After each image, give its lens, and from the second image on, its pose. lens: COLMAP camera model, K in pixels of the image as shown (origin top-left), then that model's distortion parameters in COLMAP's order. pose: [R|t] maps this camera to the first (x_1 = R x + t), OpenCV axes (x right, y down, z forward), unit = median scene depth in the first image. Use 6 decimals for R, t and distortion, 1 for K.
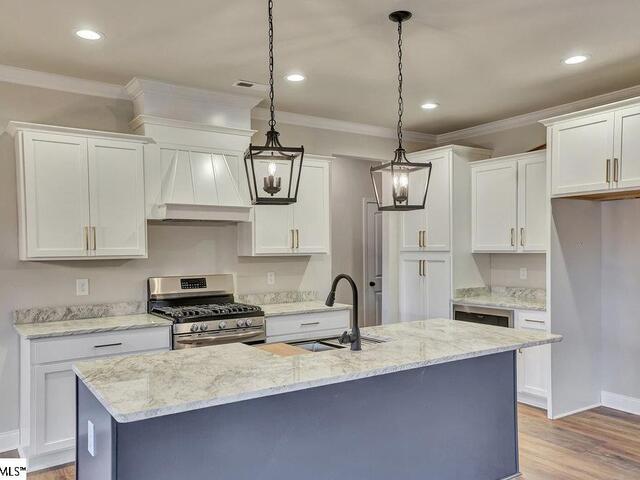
lens RADIAL K [[535.7, 0, 312.8], [0, 535.7, 251.9], [0, 0, 1]] dist [0.032666, 0.038477]
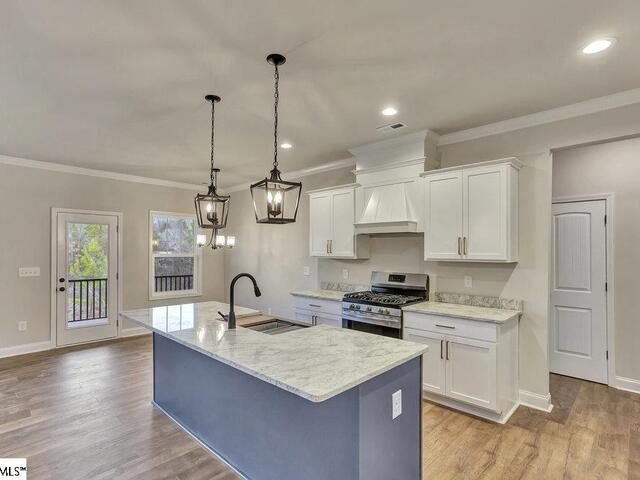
lens RADIAL K [[330.6, 0, 324.6], [0, 330.6, 246.2], [0, 0, 1]] dist [-0.020827, 0.008188]
pose [[0.232257, -0.003676, -0.972648, 0.610164], [-0.014504, 0.999869, -0.007243, -0.016729], [0.972546, 0.015790, 0.232173, 0.662158]]
